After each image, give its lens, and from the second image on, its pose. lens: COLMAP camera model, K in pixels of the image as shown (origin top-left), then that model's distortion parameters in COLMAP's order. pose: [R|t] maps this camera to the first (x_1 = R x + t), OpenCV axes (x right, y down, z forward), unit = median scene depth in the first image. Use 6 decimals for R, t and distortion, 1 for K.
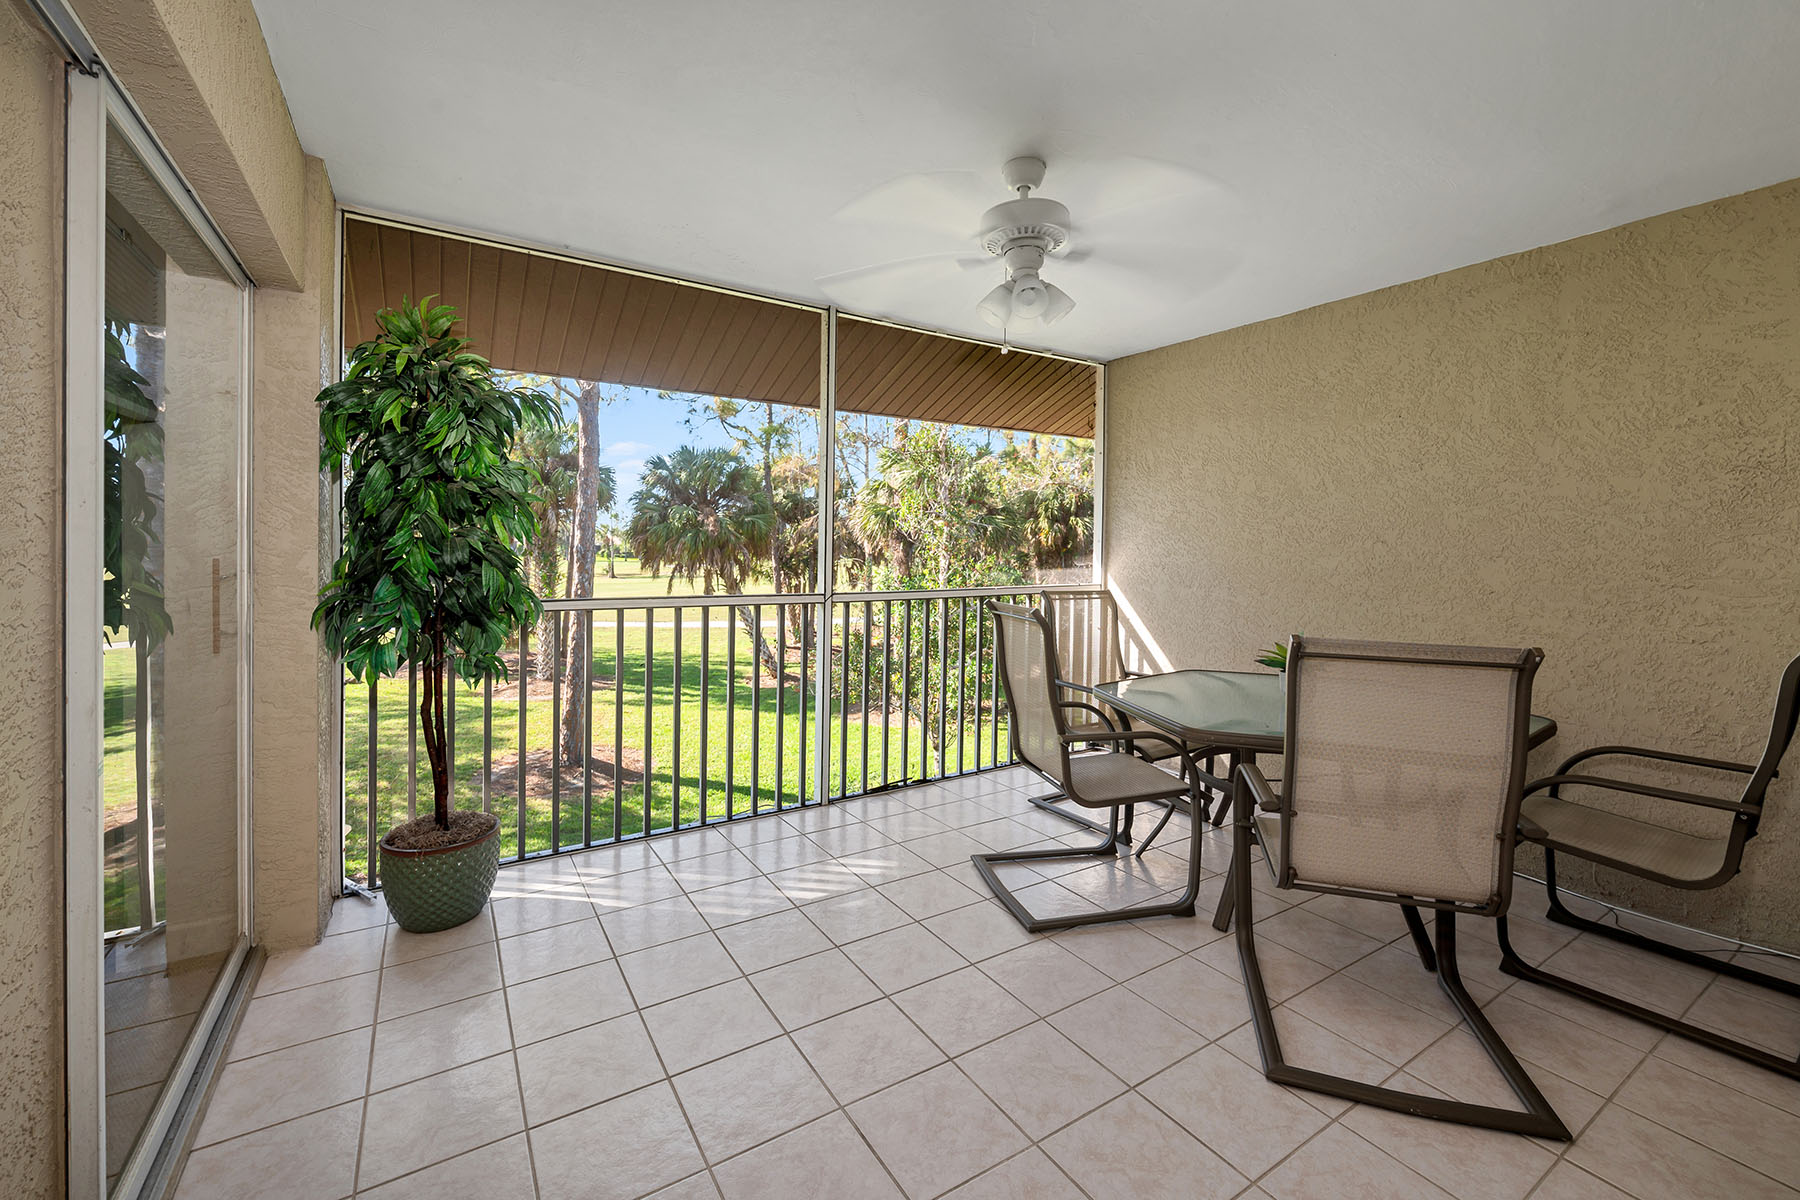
lens RADIAL K [[750.9, 0, 898.0], [0, 750.9, 547.8], [0, 0, 1]] dist [-0.000114, 0.000020]
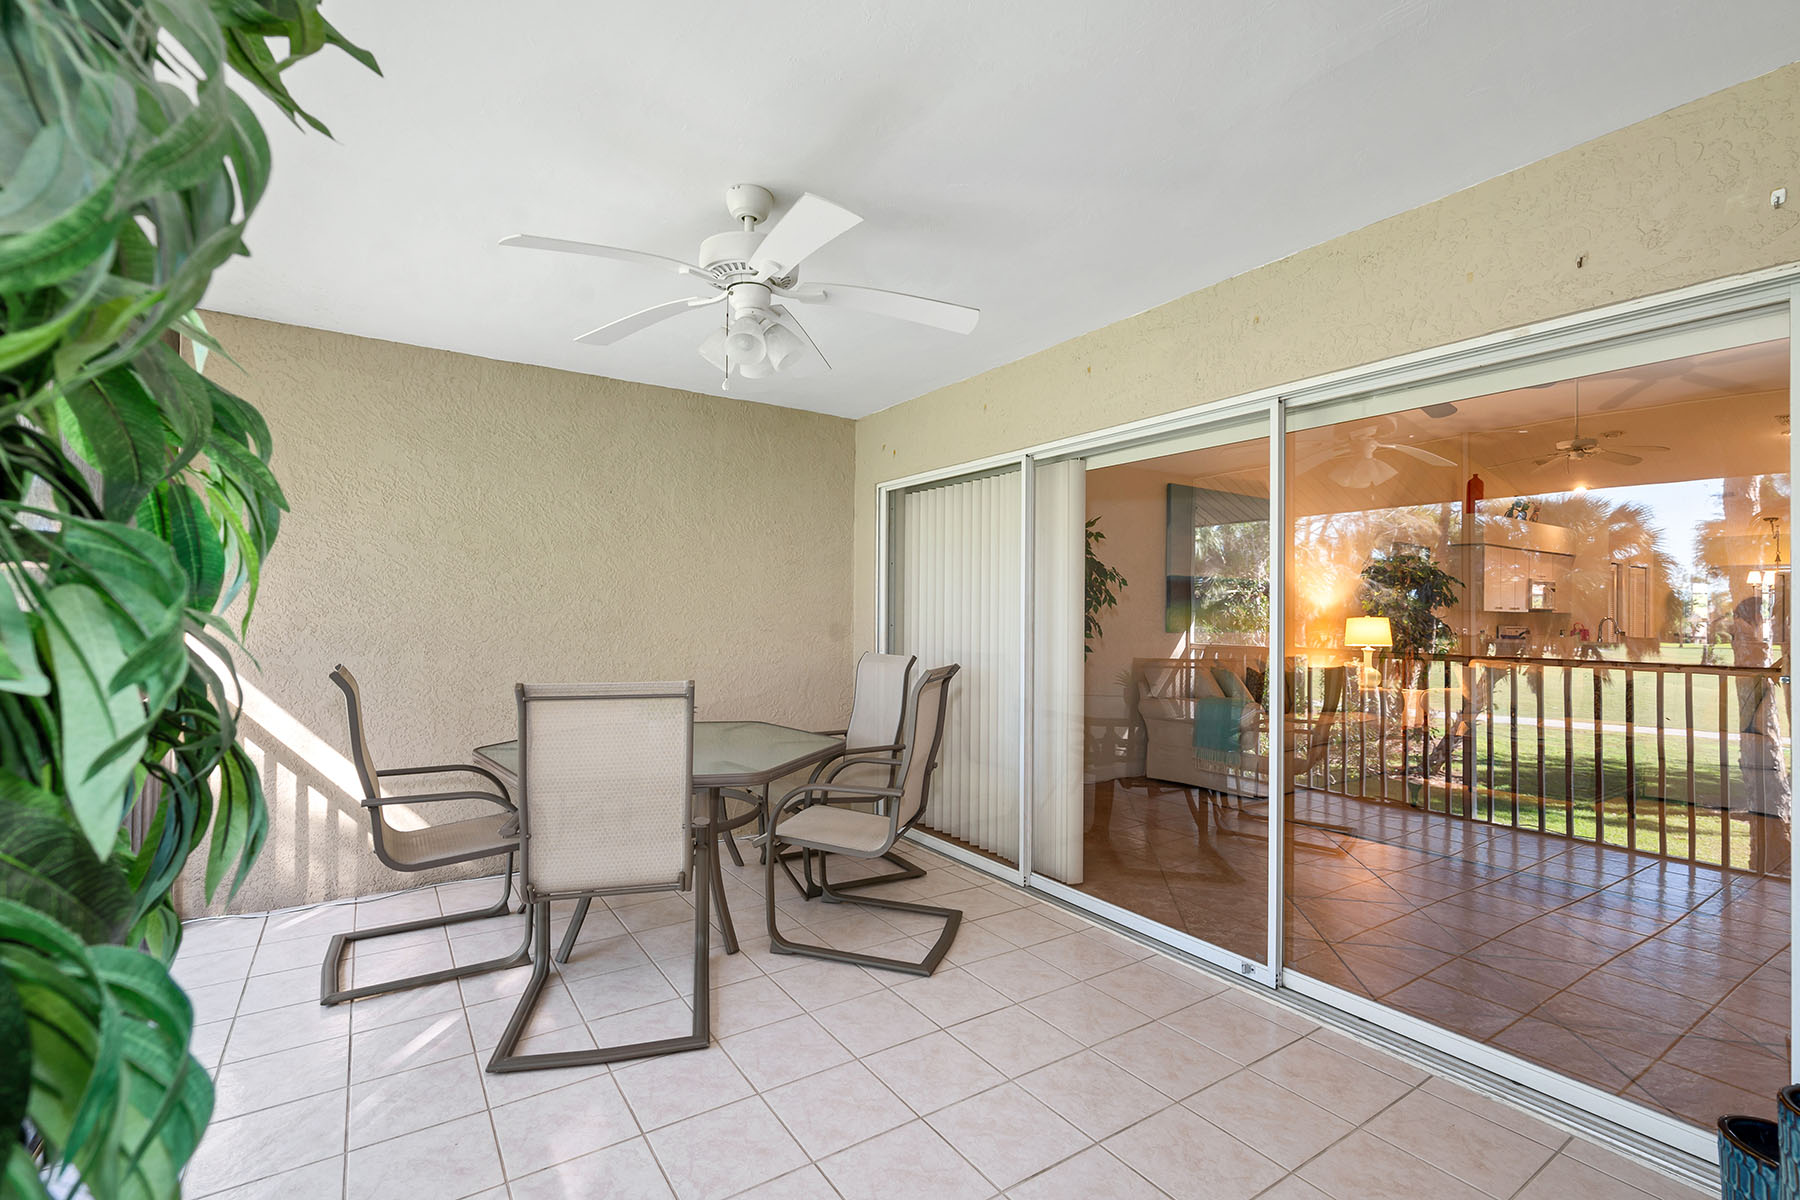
lens RADIAL K [[779.4, 0, 900.0], [0, 779.4, 600.0], [0, 0, 1]] dist [0.000084, 0.000001]
pose [[-0.023042, 0.008819, 0.999696, -0.602928], [-0.008414, 0.999924, -0.009015, -0.002115], [-0.999699, -0.008620, -0.022966, 0.649414]]
